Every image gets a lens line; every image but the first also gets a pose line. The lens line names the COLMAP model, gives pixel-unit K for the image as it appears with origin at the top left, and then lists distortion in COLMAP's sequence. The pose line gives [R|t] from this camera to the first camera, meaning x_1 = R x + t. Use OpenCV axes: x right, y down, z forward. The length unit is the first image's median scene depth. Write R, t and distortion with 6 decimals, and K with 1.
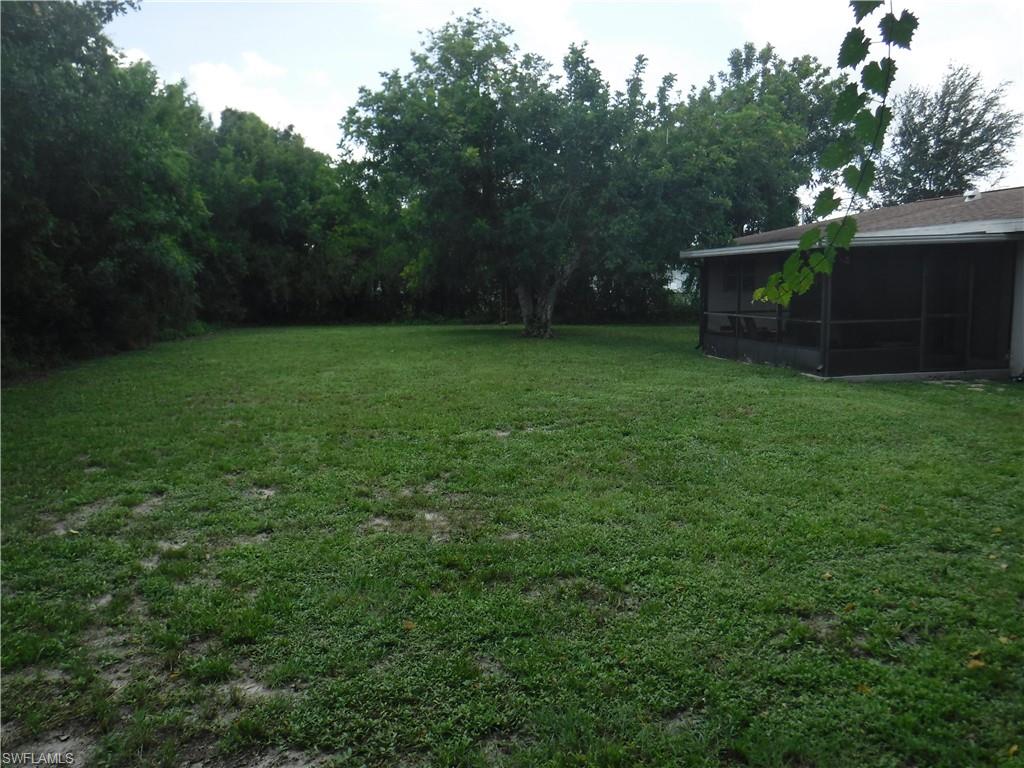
lens RADIAL K [[840.2, 0, 512.6], [0, 840.2, 387.7], [0, 0, 1]] dist [-0.082826, 0.026988]
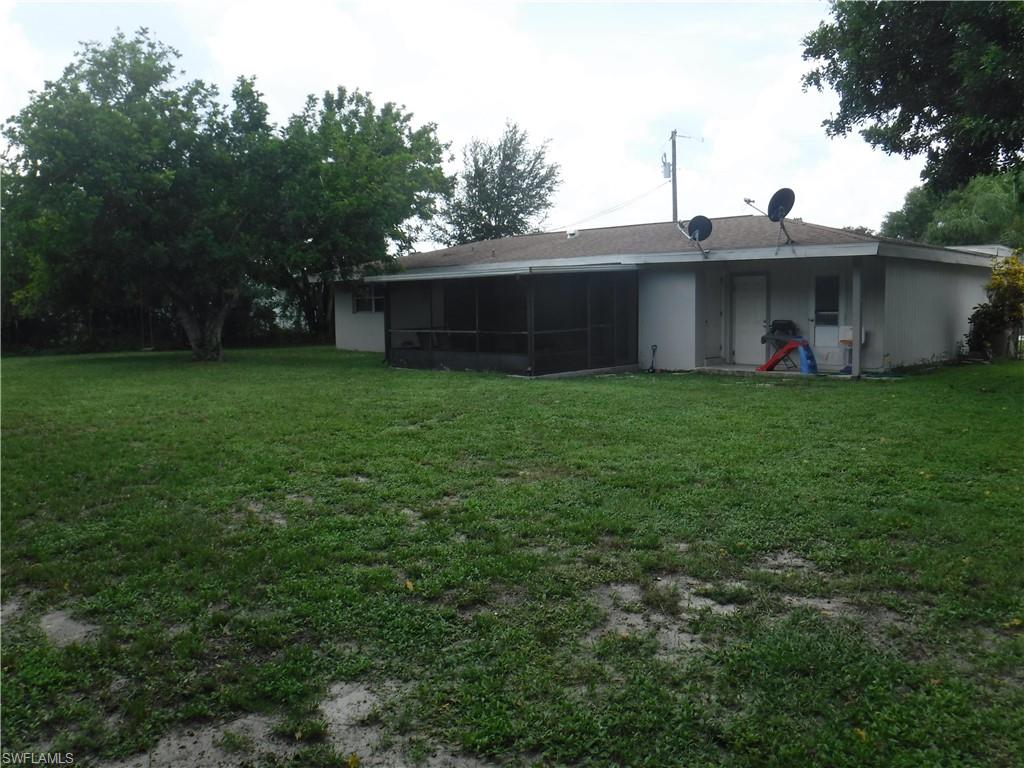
lens RADIAL K [[840.2, 0, 512.0], [0, 840.2, 381.5], [0, 0, 1]] dist [-0.082826, 0.026988]
pose [[0.826144, -0.057606, 0.560507, -0.247867], [0.077772, 0.996897, -0.012173, 0.005150], [-0.558066, 0.053648, 0.828060, -0.023102]]
